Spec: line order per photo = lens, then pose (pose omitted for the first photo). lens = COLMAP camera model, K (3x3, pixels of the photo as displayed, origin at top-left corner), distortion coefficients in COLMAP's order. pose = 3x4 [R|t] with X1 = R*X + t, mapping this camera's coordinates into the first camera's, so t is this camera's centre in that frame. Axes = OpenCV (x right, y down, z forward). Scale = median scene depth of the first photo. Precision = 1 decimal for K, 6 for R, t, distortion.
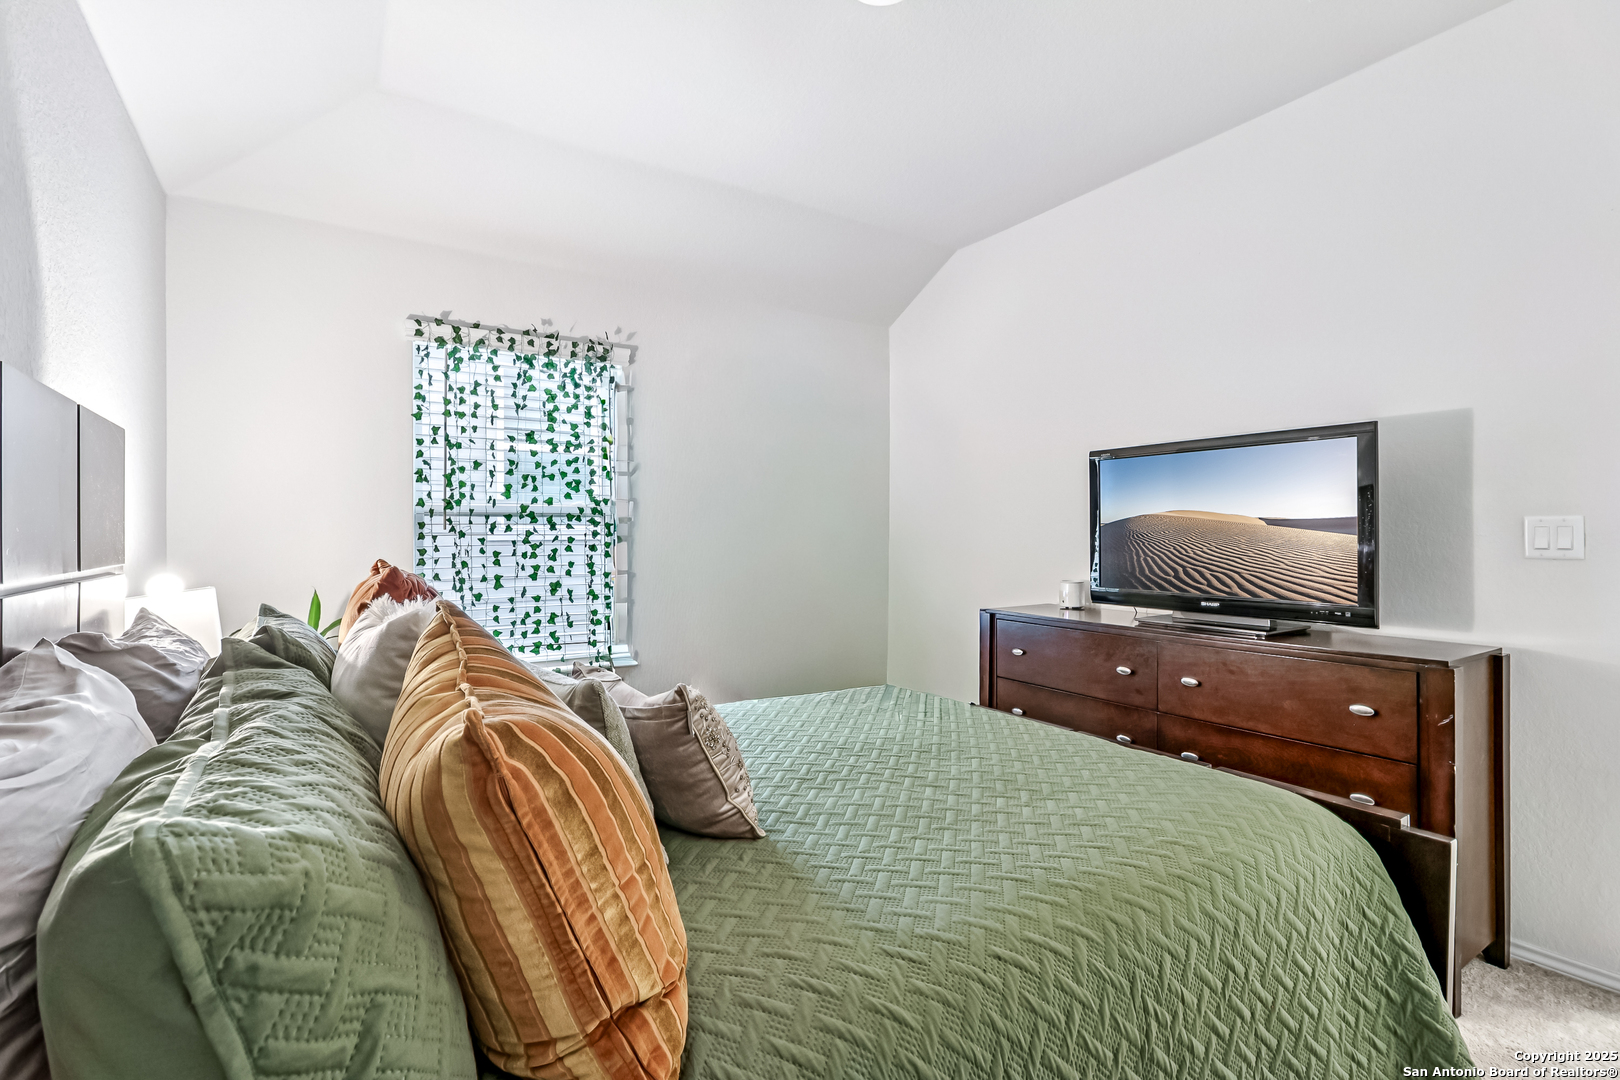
lens RADIAL K [[761.8, 0, 812.2], [0, 761.8, 535.8], [0, 0, 1]] dist [-0.013388, -0.000097]
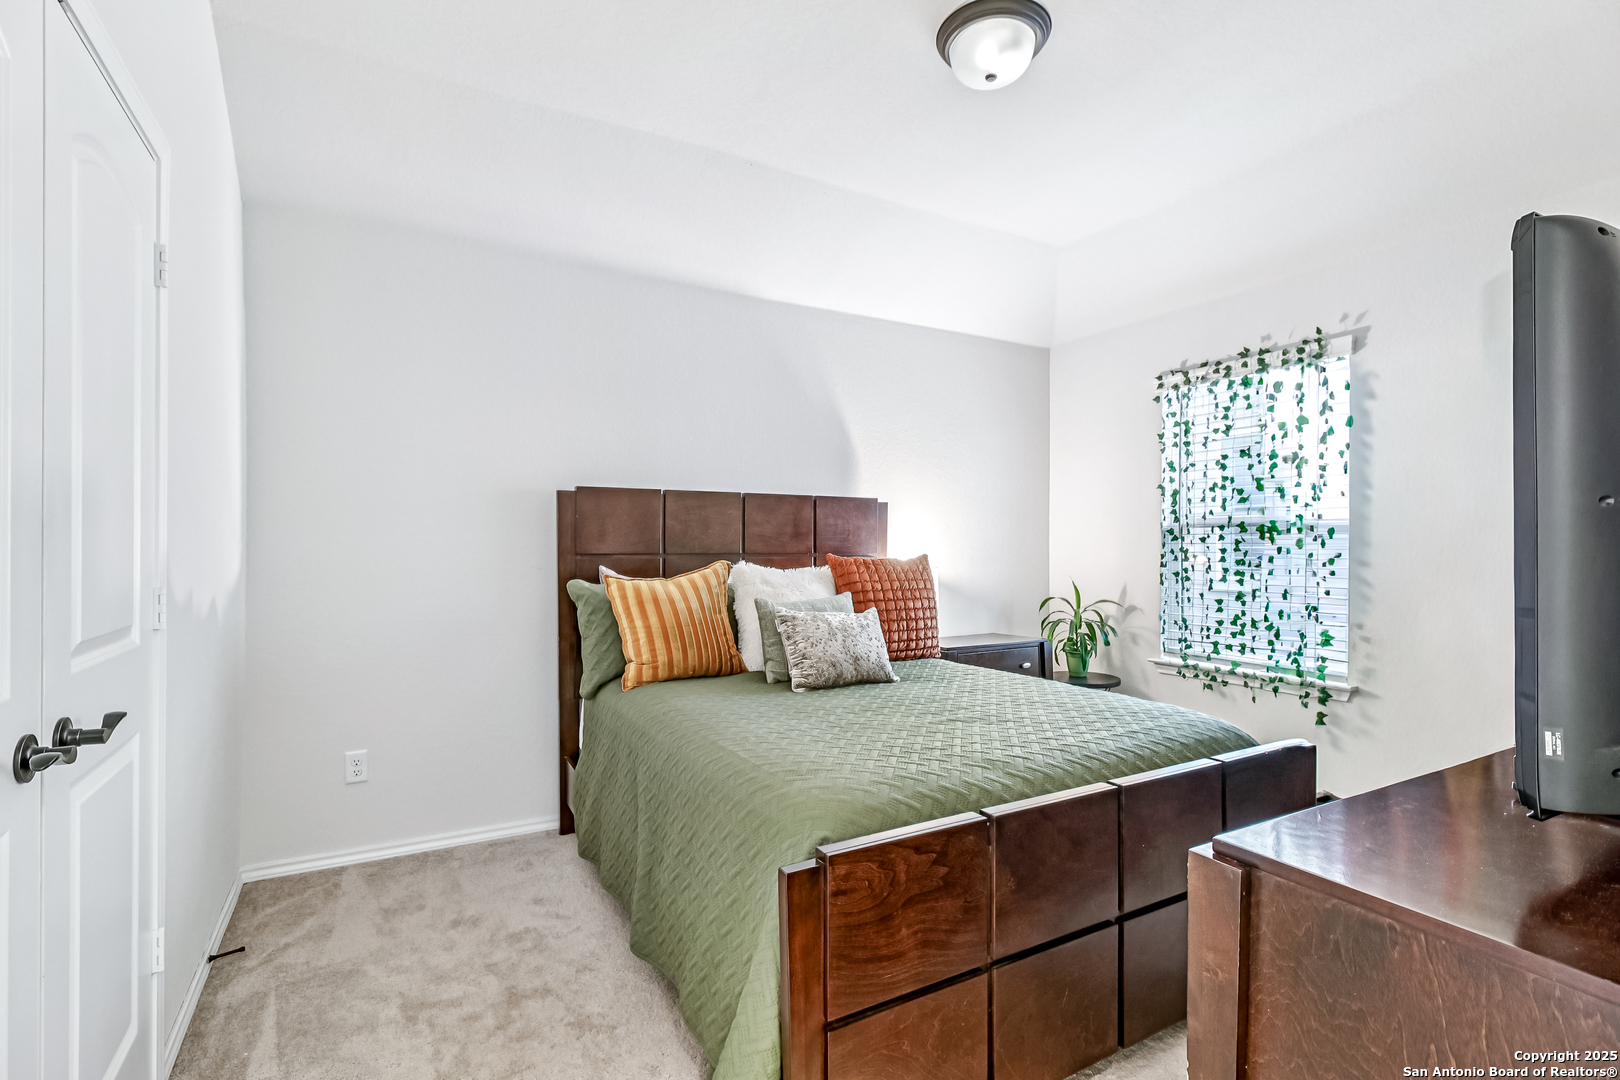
lens RADIAL K [[761.8, 0, 810.2], [0, 761.8, 544.6], [0, 0, 1]] dist [-0.013388, -0.000097]
pose [[-0.047371, -0.005190, -0.998864, 0.737491], [0.006128, 0.999966, -0.005486, 0.002482], [0.998859, -0.006381, -0.047338, 0.442624]]
